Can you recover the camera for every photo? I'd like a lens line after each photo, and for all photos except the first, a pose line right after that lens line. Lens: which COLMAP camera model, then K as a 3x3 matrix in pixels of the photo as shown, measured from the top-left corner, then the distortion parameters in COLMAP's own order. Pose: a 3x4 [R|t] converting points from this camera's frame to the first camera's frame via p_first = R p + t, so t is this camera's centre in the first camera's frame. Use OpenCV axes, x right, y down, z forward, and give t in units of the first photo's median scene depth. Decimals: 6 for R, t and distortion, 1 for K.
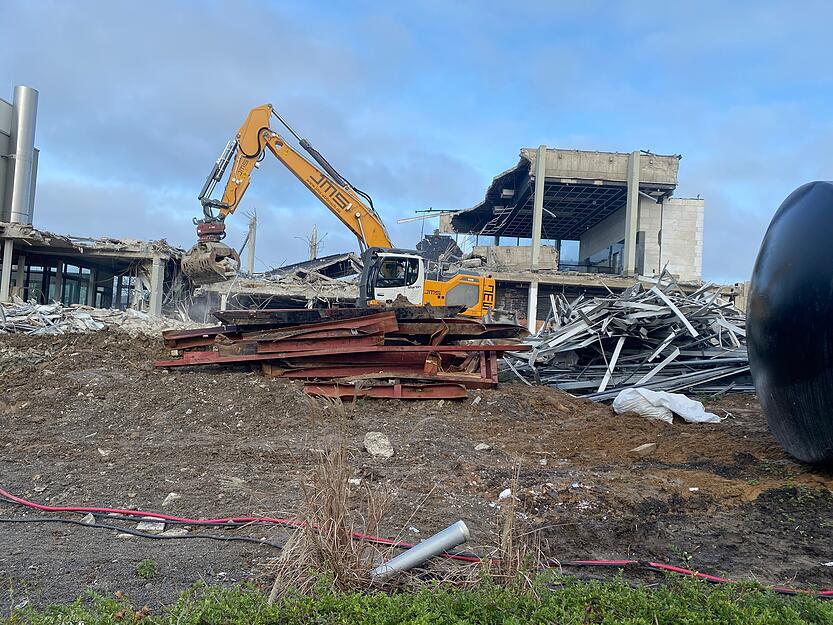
lens RADIAL K [[653.8, 0, 416.5], [0, 653.8, 312.5], [0, 0, 1]] dist [0.056304, -0.005849]
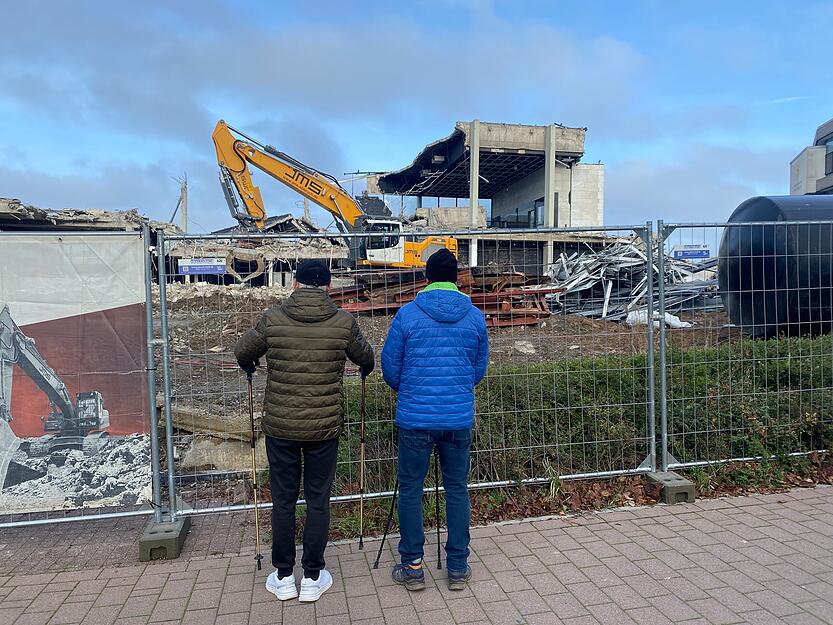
lens RADIAL K [[653.8, 0, 416.5], [0, 653.8, 312.5], [0, 0, 1]] dist [0.056304, -0.005849]
pose [[0.981677, -0.054463, 0.182602, -0.139212], [0.041227, 0.996292, 0.075515, -0.007242], [-0.186038, -0.066603, 0.980283, -0.135629]]
